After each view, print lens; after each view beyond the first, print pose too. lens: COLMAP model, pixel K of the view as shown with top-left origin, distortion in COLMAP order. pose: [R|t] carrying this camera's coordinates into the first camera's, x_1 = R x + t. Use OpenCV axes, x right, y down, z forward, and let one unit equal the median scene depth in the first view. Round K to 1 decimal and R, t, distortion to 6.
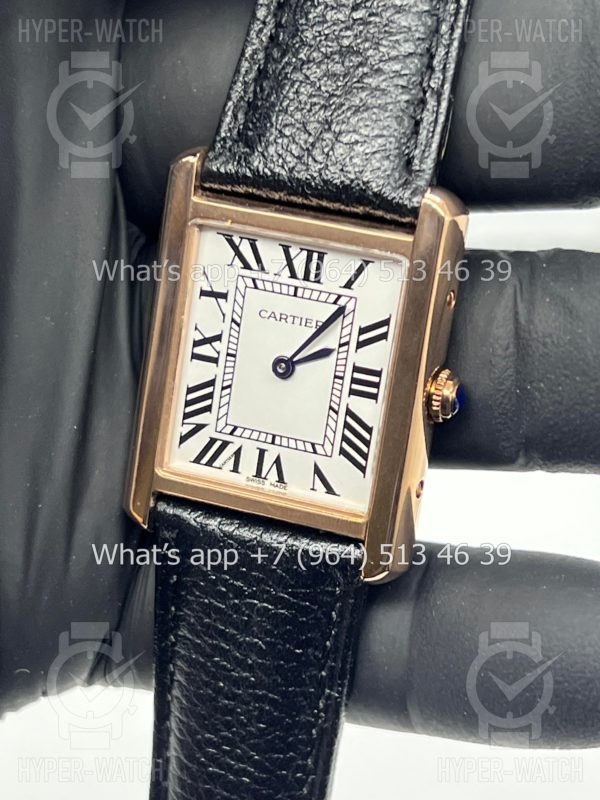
lens RADIAL K [[1832.2, 0, 298.1], [0, 1832.2, 389.8], [0, 0, 1]] dist [0.197649, -1.247760]
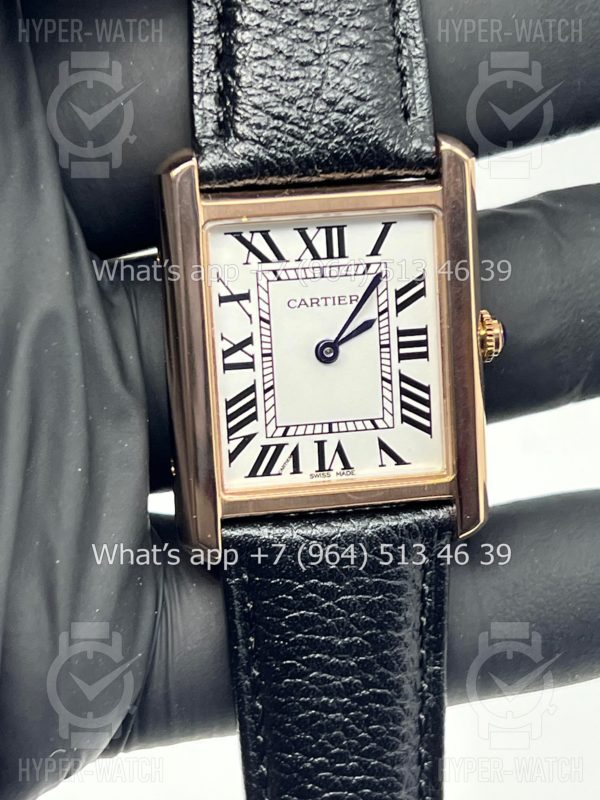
lens RADIAL K [[1832.2, 0, 298.1], [0, 1832.2, 389.8], [0, 0, 1]] dist [0.197649, -1.247760]
pose [[0.866287, -0.258046, 0.427737, -0.439102], [0.268168, 0.962637, 0.037626, -0.033331], [-0.421464, 0.082110, 0.903120, 0.134357]]
